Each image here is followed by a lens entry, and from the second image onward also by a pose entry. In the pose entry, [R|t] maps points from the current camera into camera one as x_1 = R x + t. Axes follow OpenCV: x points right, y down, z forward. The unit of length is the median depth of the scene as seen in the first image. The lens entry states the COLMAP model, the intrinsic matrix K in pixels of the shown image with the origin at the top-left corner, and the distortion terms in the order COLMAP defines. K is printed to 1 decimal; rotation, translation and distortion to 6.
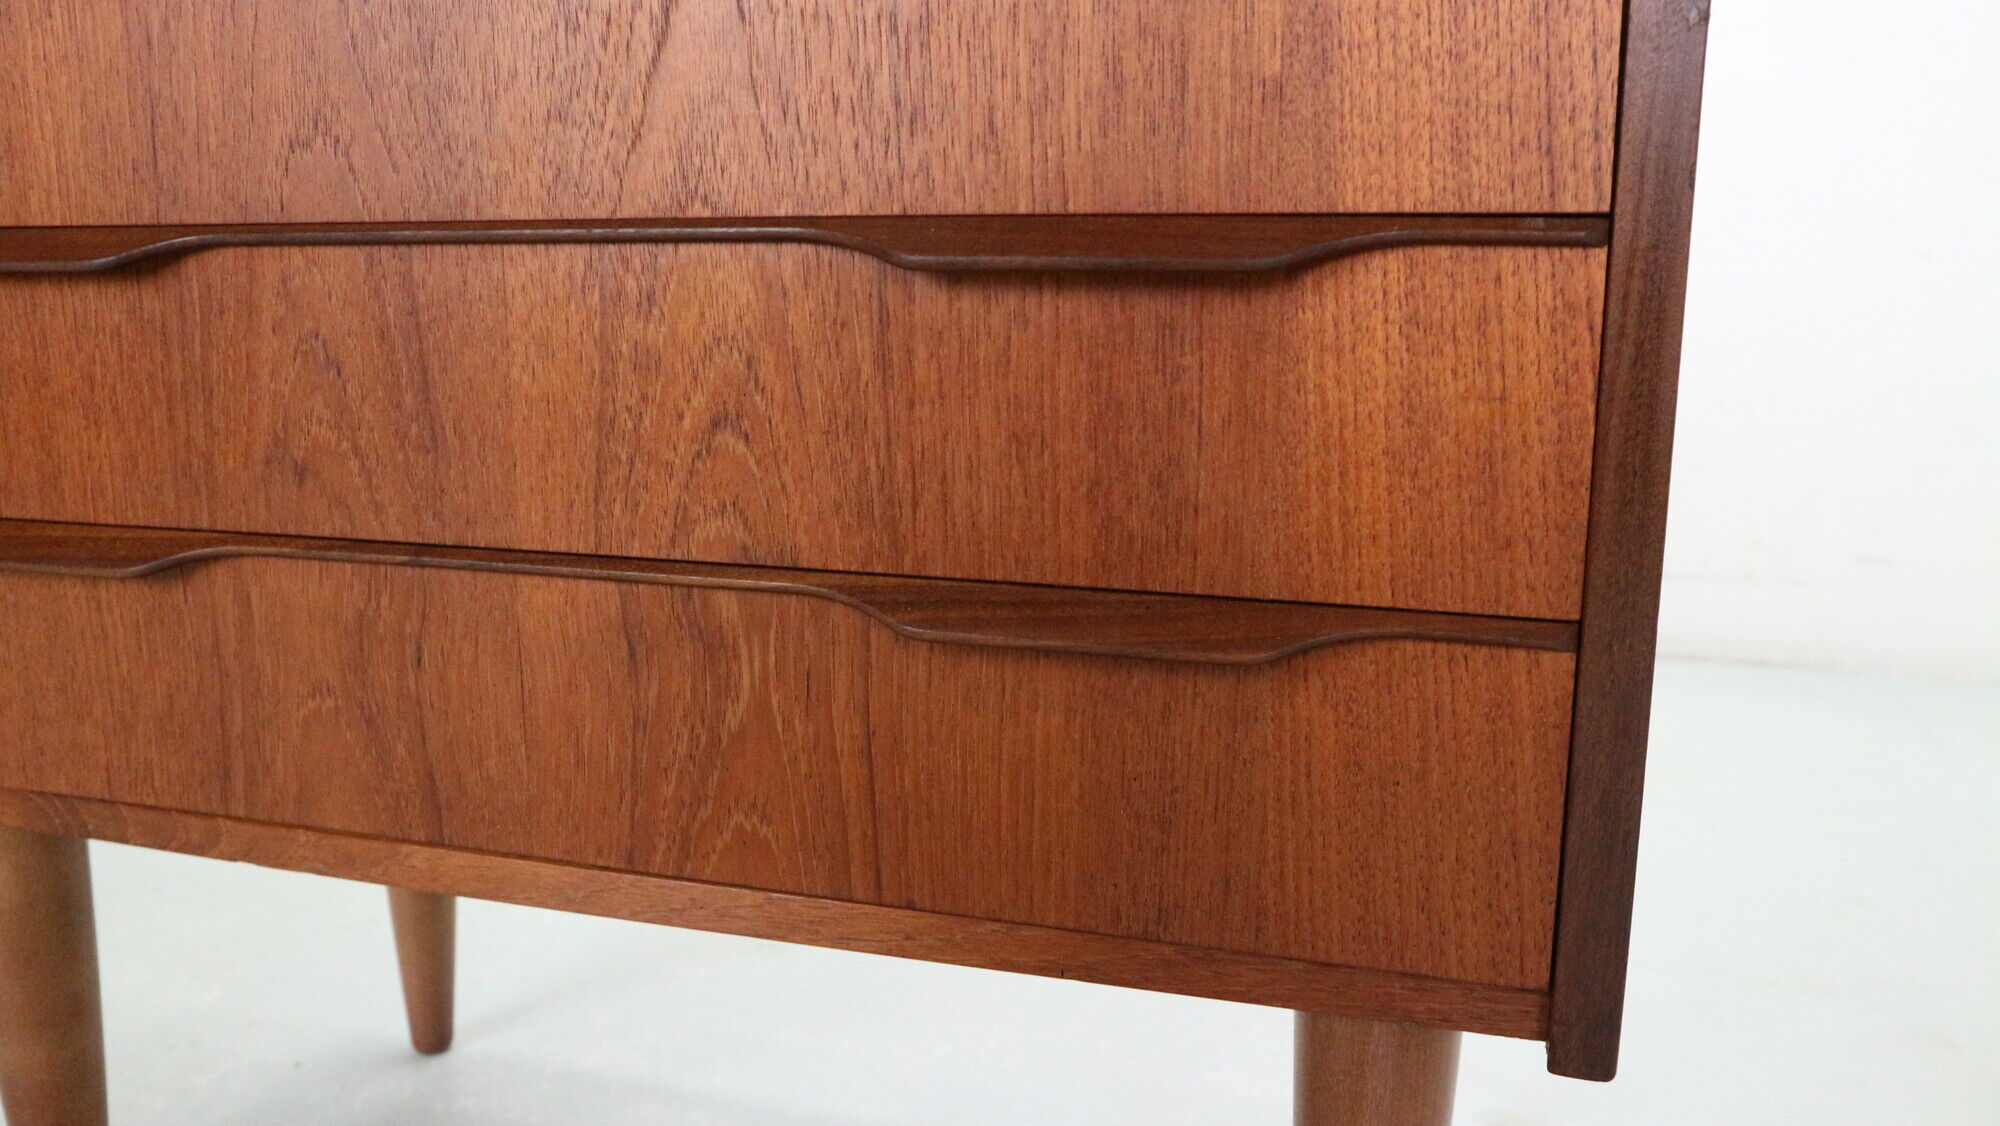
lens RADIAL K [[1678.2, 0, 993.7], [0, 1678.2, 563.0], [0, 0, 1]] dist [-0.095079, 0.128312]
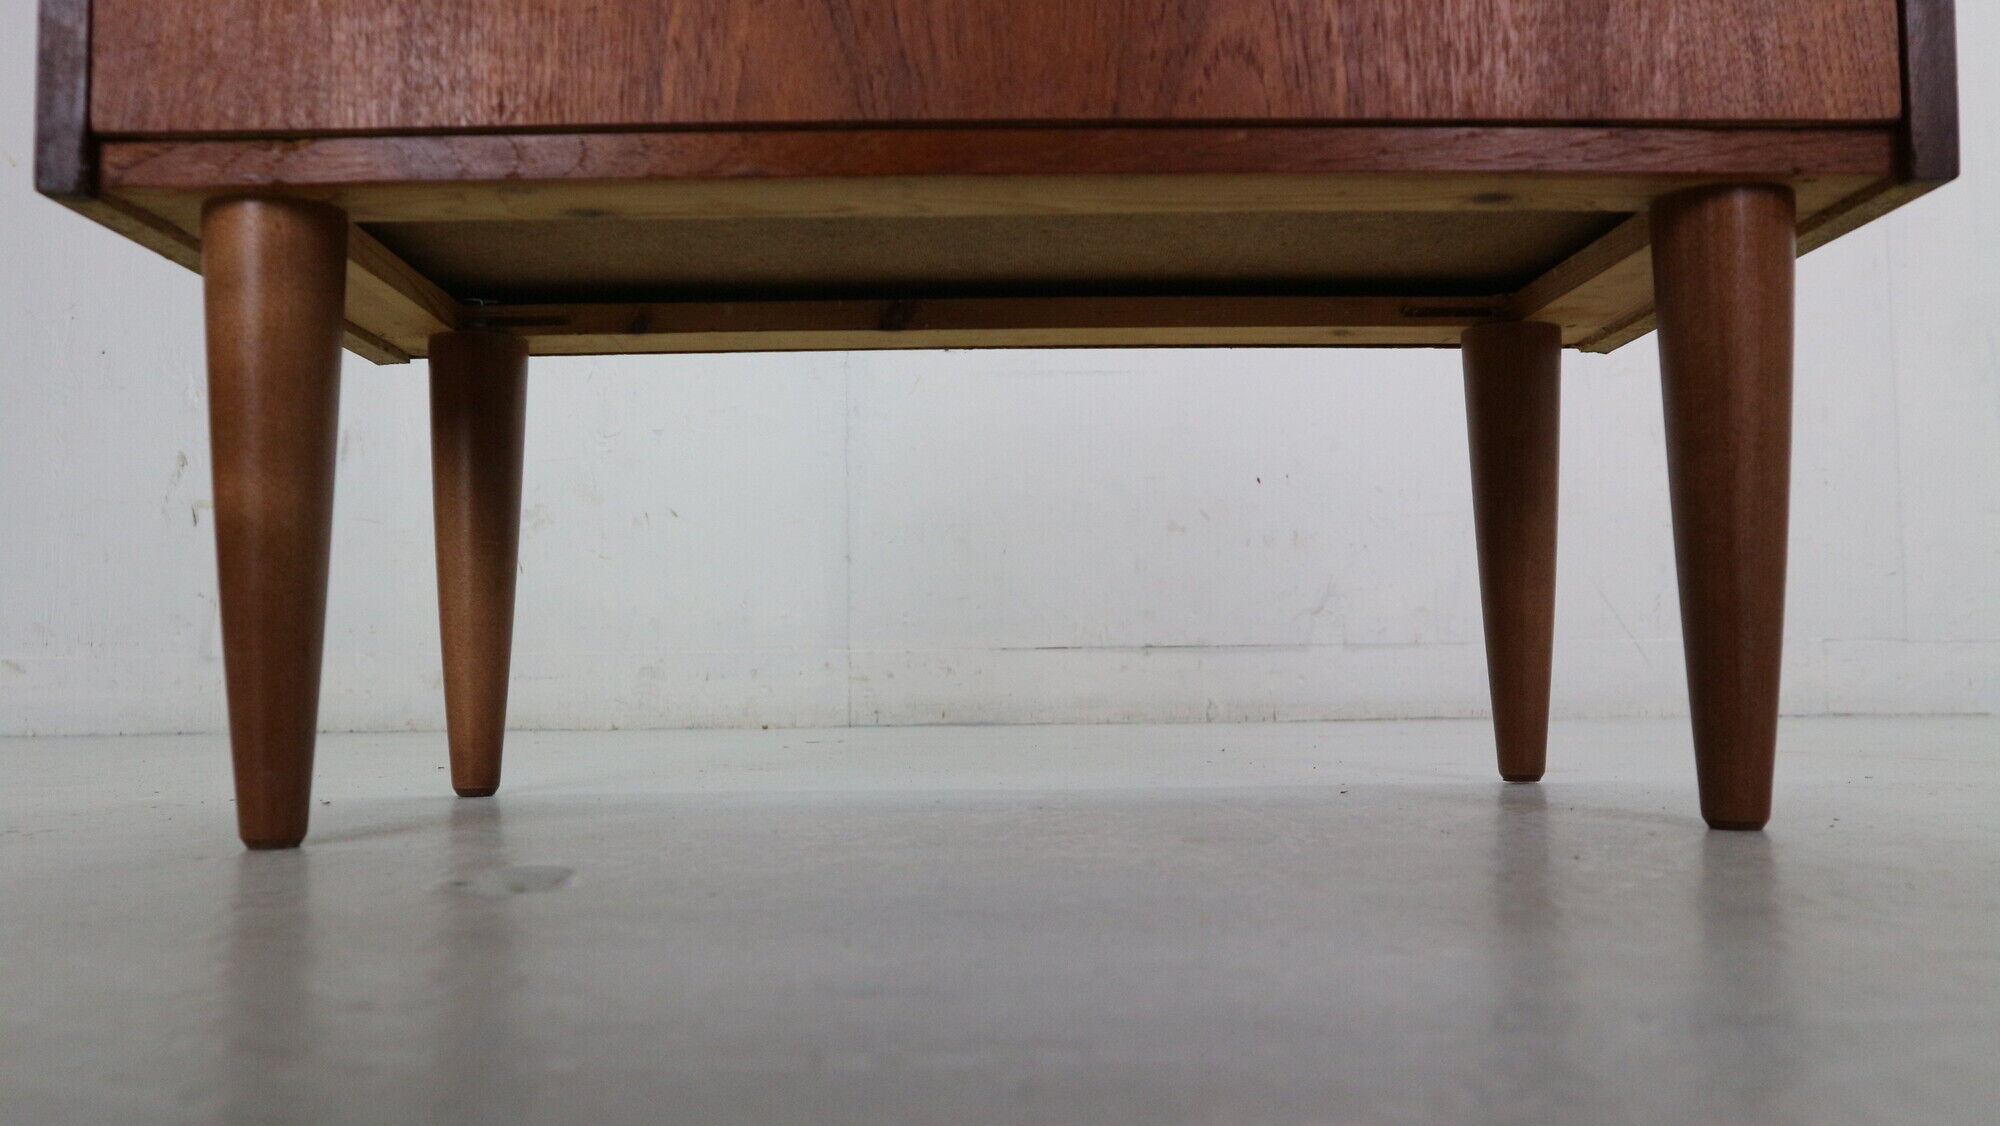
lens RADIAL K [[1778.1, 0, 1001.8], [0, 1778.1, 553.4], [0, 0, 1]] dist [-0.090744, 0.122313]
pose [[0.944616, 0.014276, 0.327866, -0.744490], [0.072415, 0.965360, -0.250670, 0.834461], [-0.320088, 0.260529, 0.910861, 0.045562]]
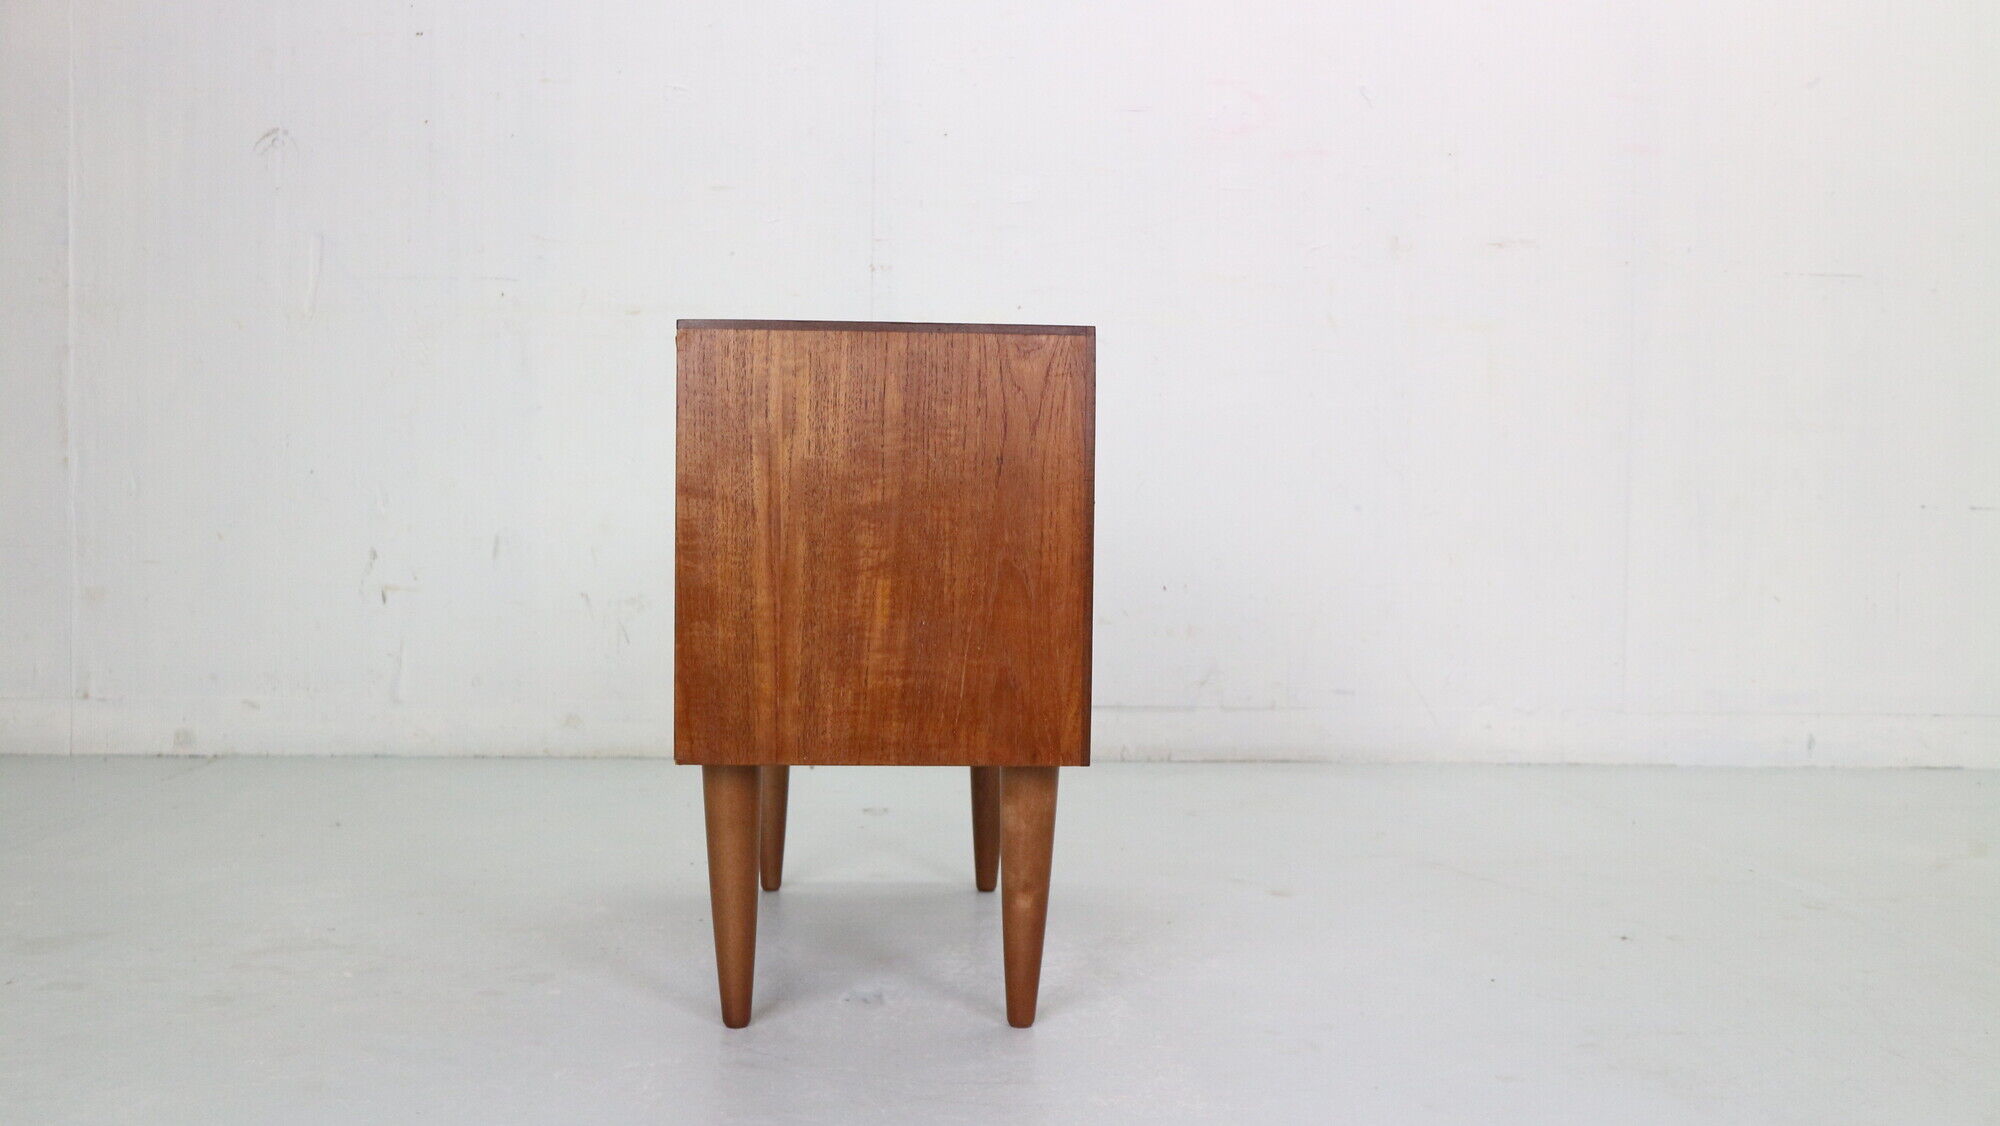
lens RADIAL K [[1827.2, 0, 998.7], [0, 1827.2, 568.4], [0, 0, 1]] dist [-0.060430, 0.113006]
pose [[0.928043, 0.004923, 0.372441, -1.630585], [0.054370, 0.987412, -0.148531, 0.405469], [-0.368484, 0.158092, 0.916093, -1.879050]]
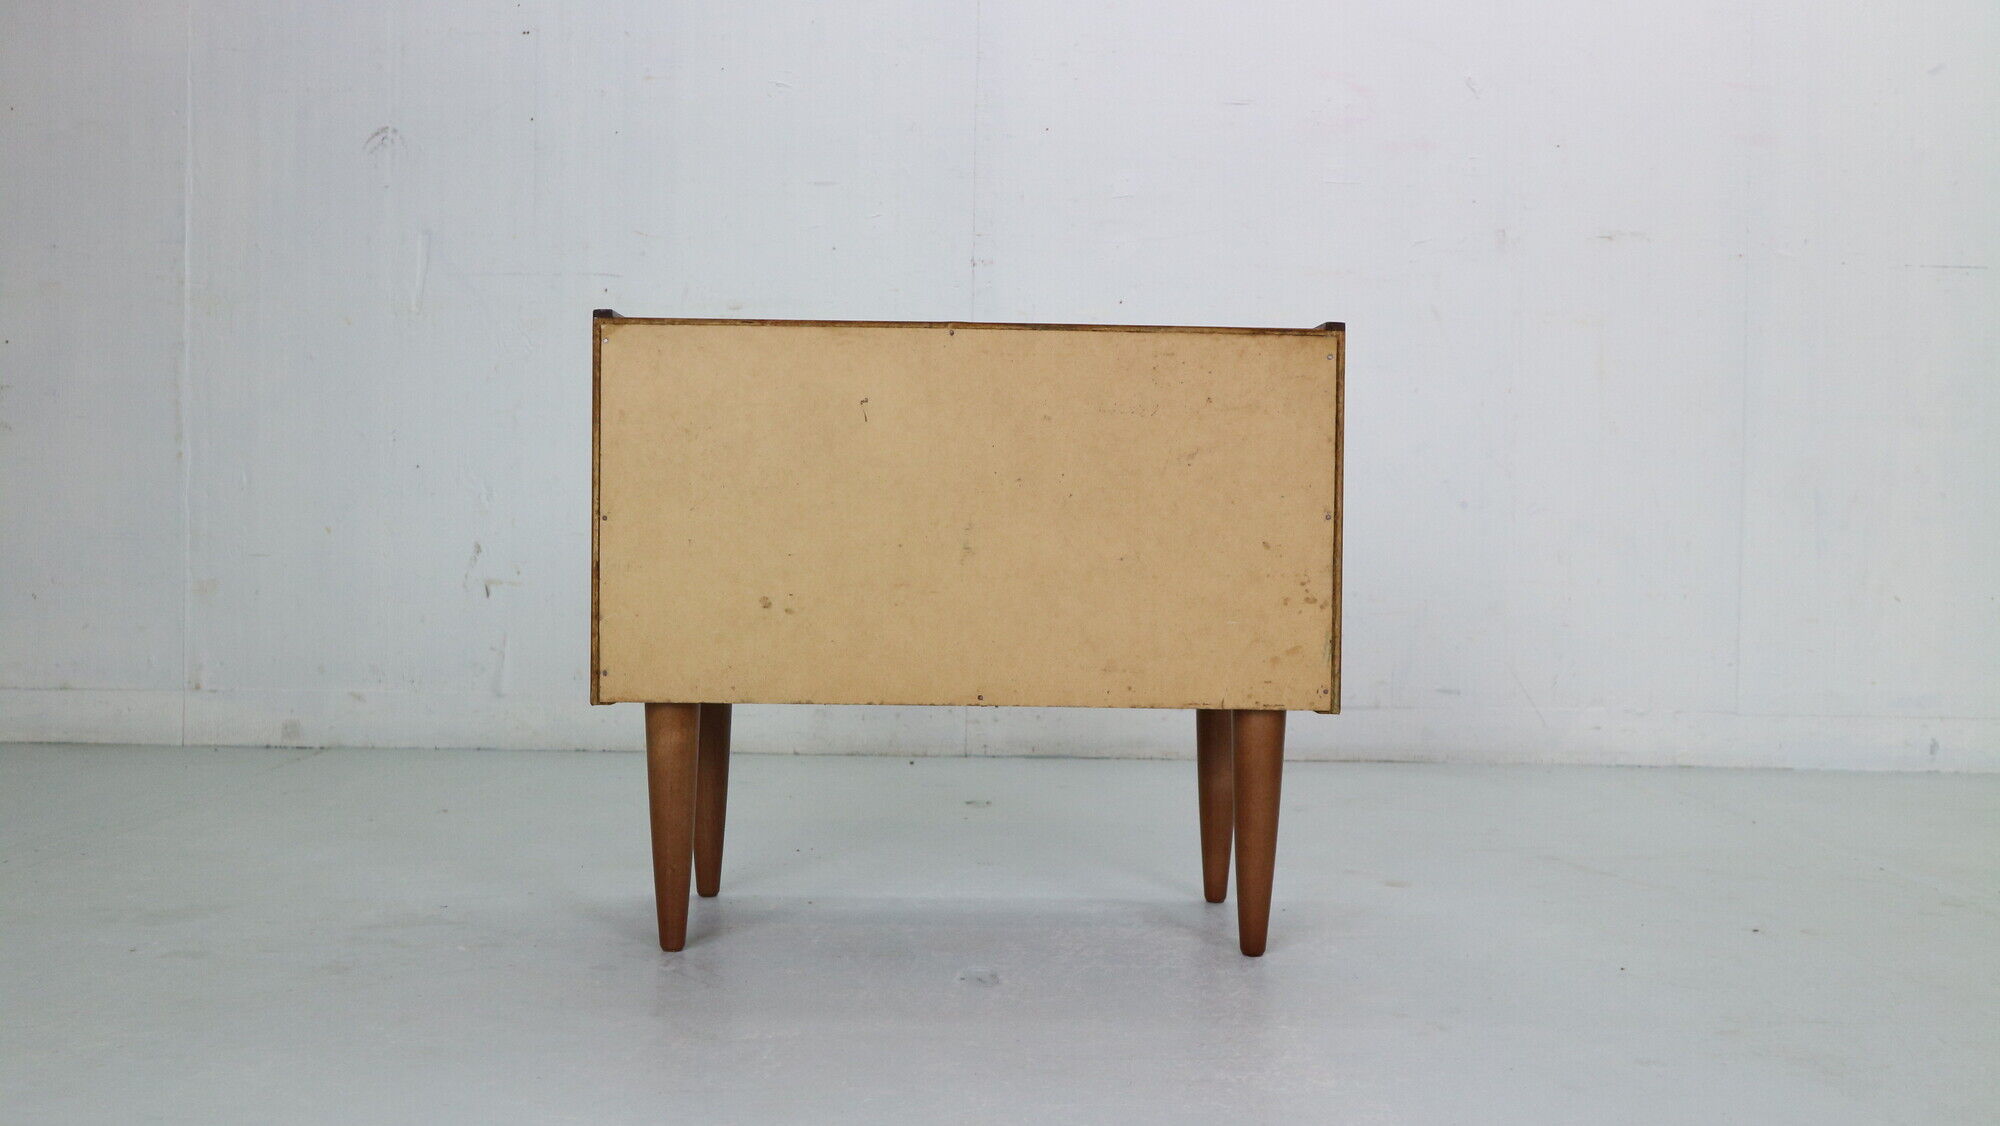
lens RADIAL K [[1827.2, 0, 998.7], [0, 1827.2, 568.4], [0, 0, 1]] dist [-0.060430, 0.113006]
pose [[0.943794, 0.011576, 0.330331, -1.678452], [0.044209, 0.985986, -0.160862, 0.477858], [-0.327564, 0.166424, 0.930056, -1.806272]]
